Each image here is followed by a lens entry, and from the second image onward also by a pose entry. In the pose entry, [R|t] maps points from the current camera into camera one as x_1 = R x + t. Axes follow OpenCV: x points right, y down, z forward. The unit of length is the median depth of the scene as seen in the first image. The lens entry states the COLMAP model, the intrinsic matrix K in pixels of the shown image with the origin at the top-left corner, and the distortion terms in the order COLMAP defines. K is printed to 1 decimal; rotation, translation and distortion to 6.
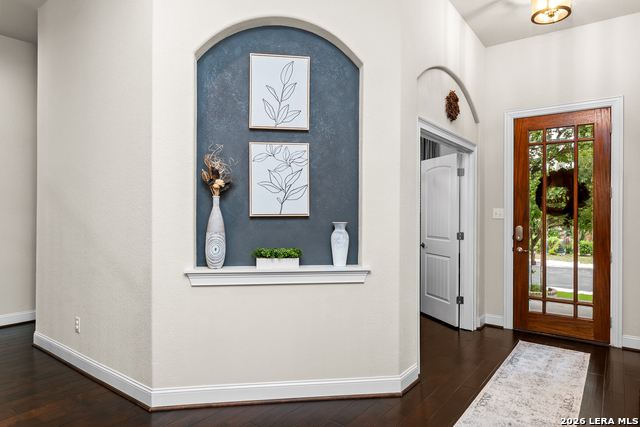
lens RADIAL K [[396.2, 0, 319.8], [0, 396.2, 214.3], [0, 0, 1]] dist [-0.000237, 0.003220]
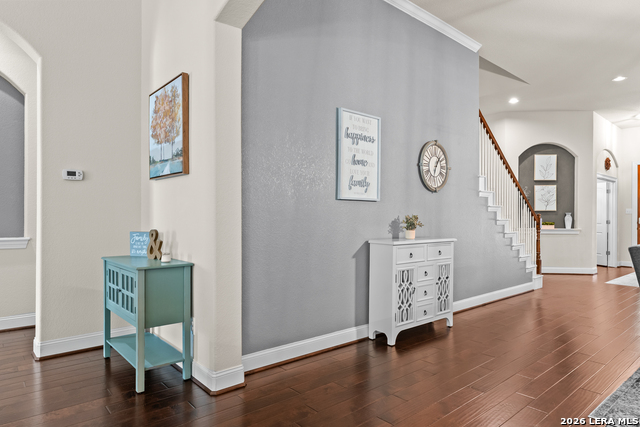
lens RADIAL K [[396.2, 0, 319.4], [0, 396.2, 215.5], [0, 0, 1]] dist [-0.000237, 0.003220]
pose [[0.979101, 0.003803, -0.203340, -1.096412], [-0.005021, 0.999972, -0.005471, 0.060673], [0.203313, 0.006378, 0.979093, -2.089003]]
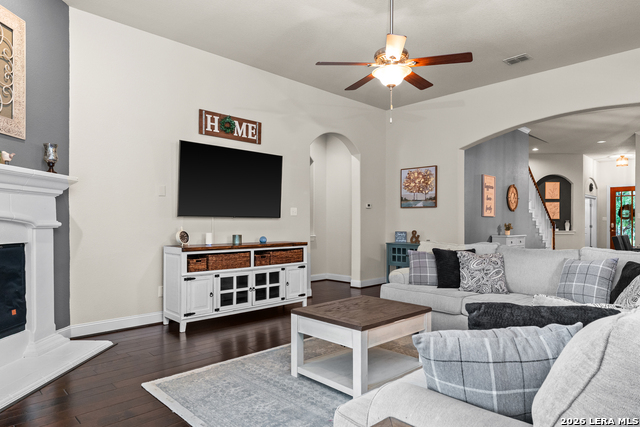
lens RADIAL K [[396.2, 0, 320.2], [0, 396.2, 223.4], [0, 0, 1]] dist [-0.000237, 0.003220]
pose [[0.988417, 0.000220, -0.151760, -1.927545], [-0.000278, 1.000000, -0.000360, 0.052499], [0.151760, 0.000398, 0.988417, -3.618441]]
